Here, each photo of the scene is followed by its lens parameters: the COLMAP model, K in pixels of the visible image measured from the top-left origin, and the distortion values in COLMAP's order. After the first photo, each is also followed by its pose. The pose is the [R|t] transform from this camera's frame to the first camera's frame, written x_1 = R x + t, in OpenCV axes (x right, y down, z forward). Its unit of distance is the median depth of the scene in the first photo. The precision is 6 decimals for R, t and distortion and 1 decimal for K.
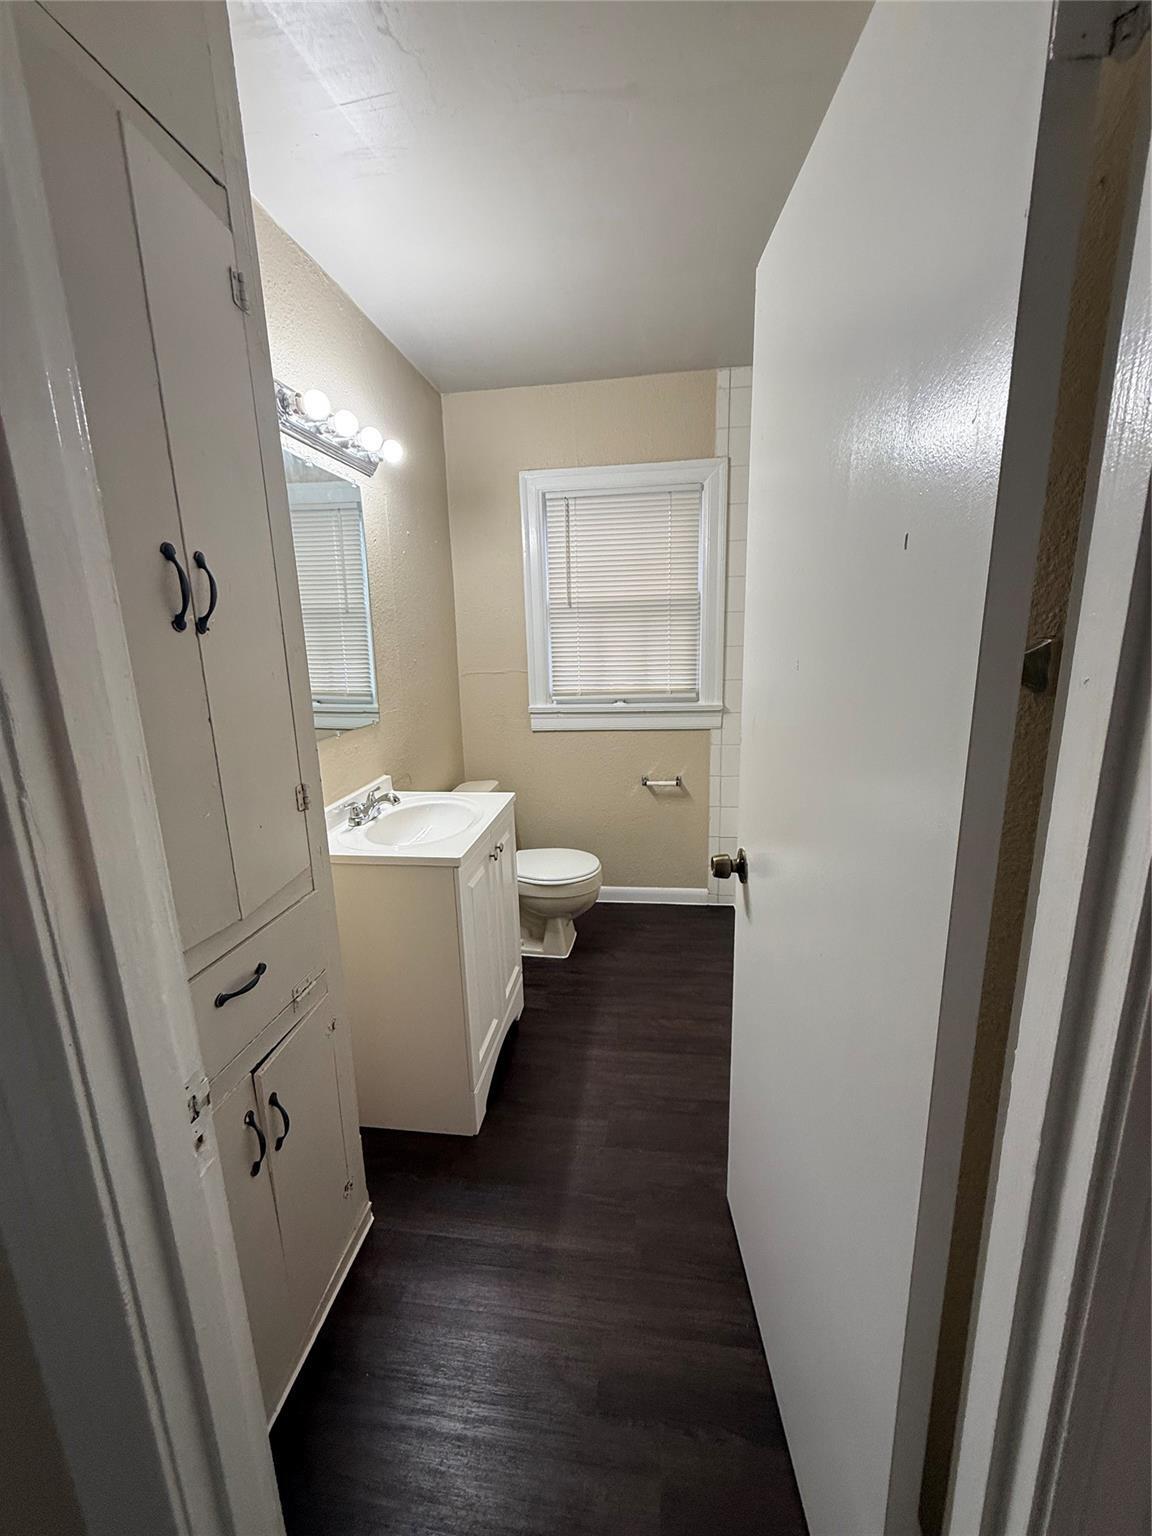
lens RADIAL K [[617.3, 0, 577.8], [0, 617.3, 765.5], [0, 0, 1]] dist [0.002726, 0.000857]
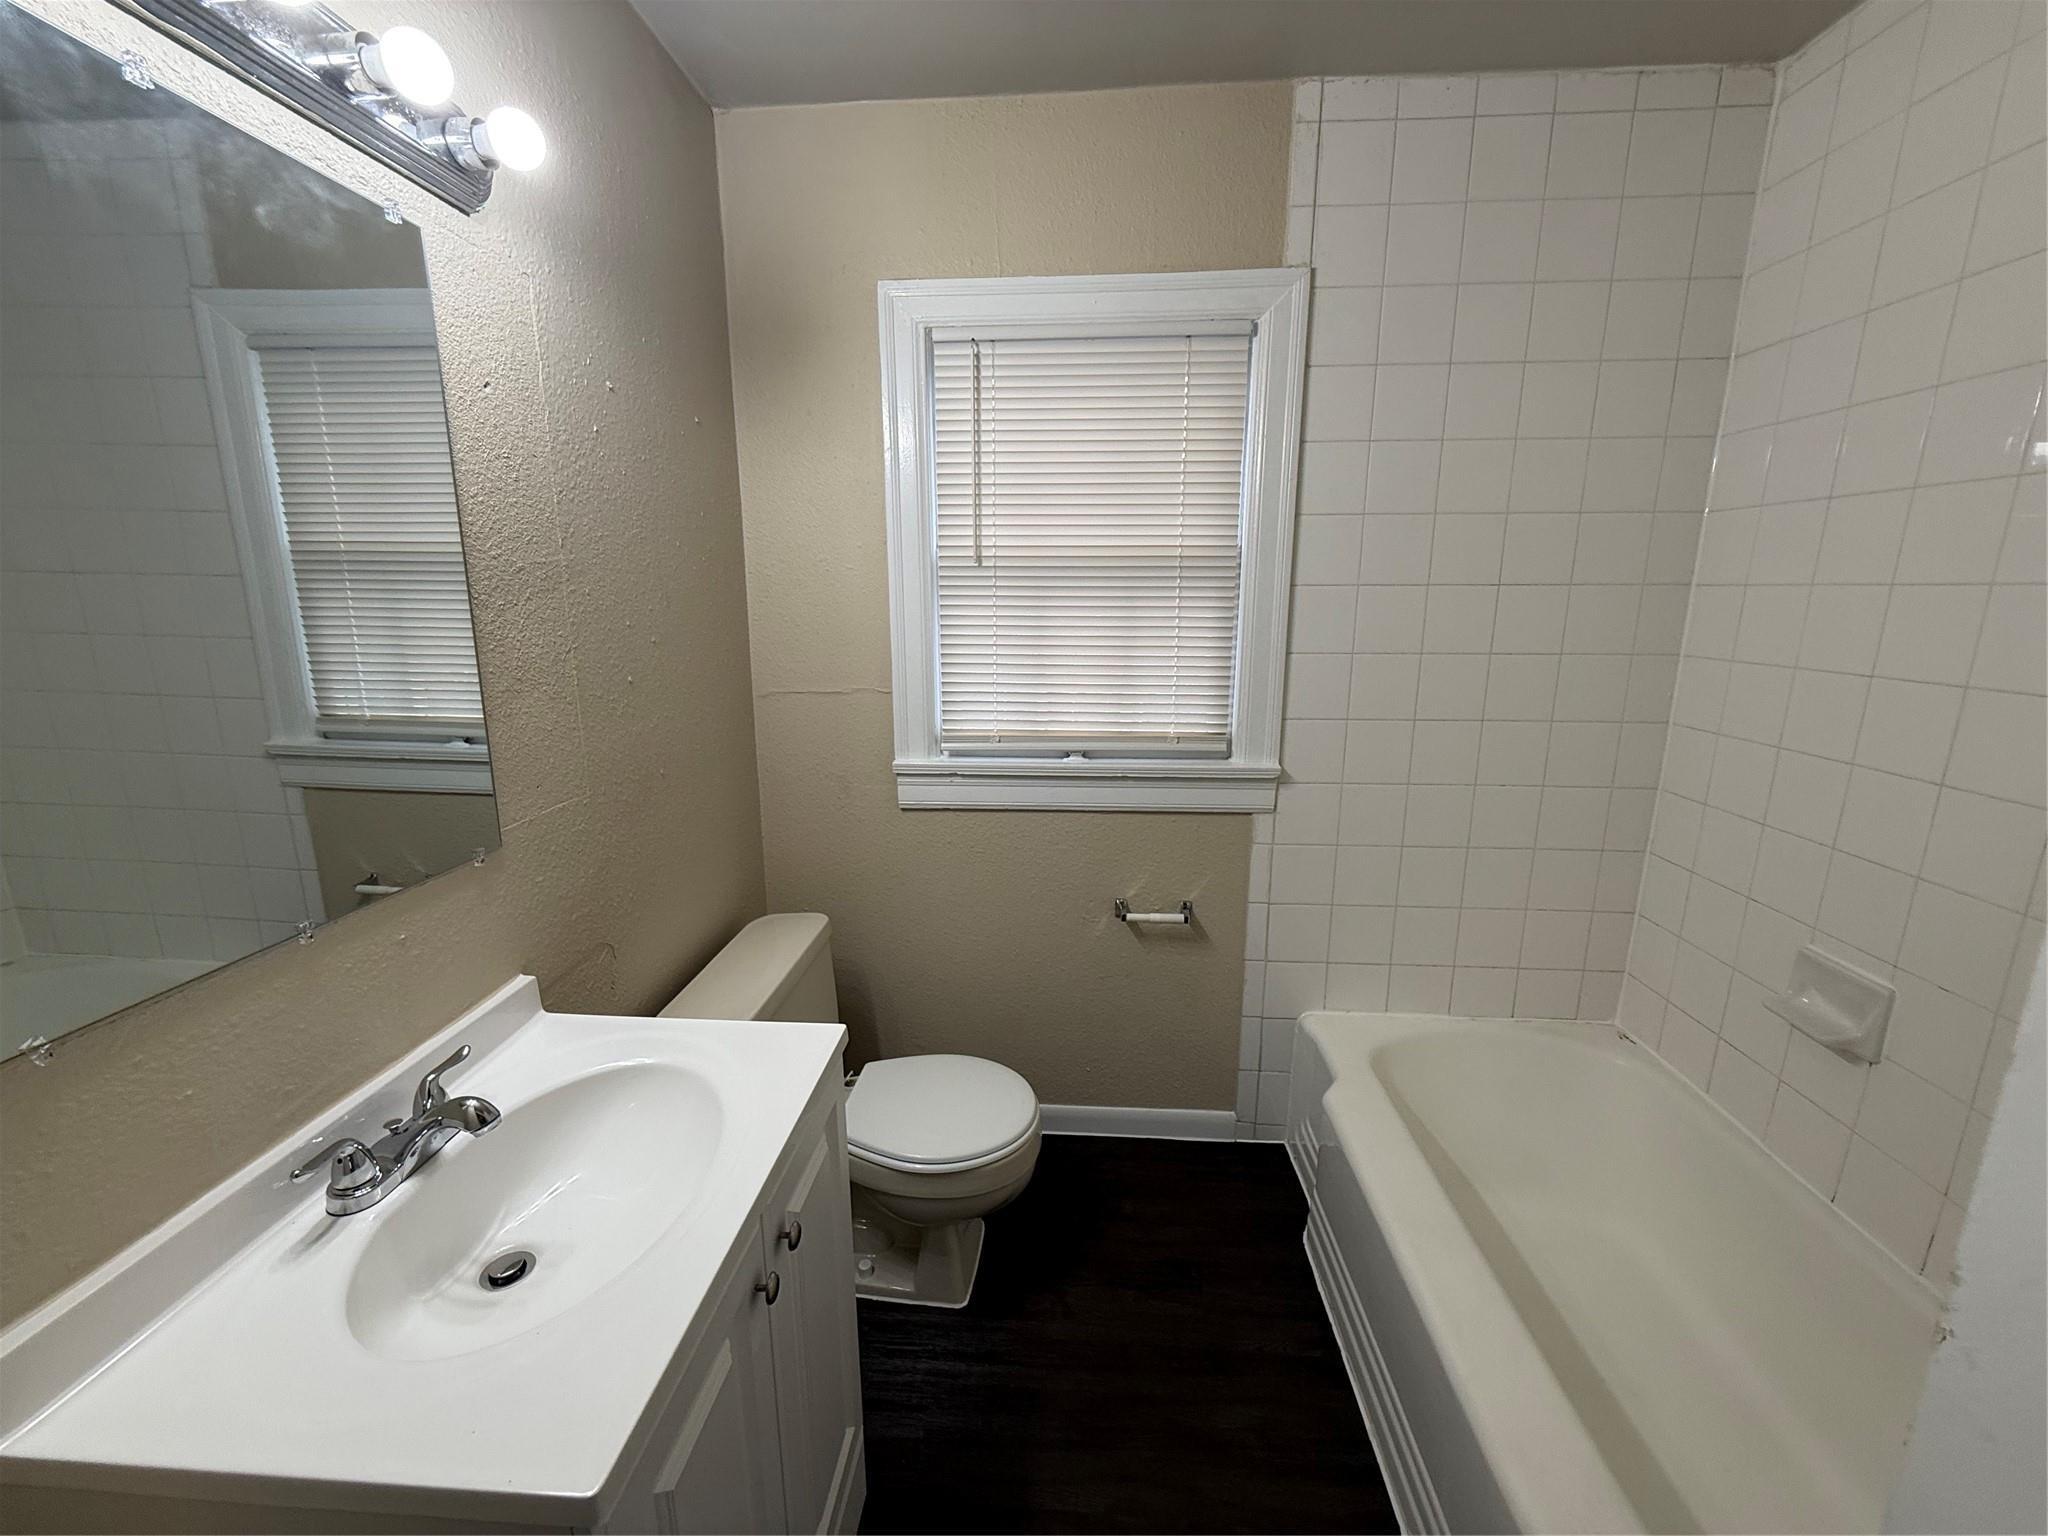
lens RADIAL K [[823.1, 0, 1023.7], [0, 823.1, 766.4], [0, 0, 1]] dist [0.002726, 0.000857]
pose [[0.997933, 0.012348, 0.063060, -0.016750], [-0.012104, 0.999918, -0.004244, -0.093130], [-0.063108, 0.003472, 0.998001, 0.340186]]
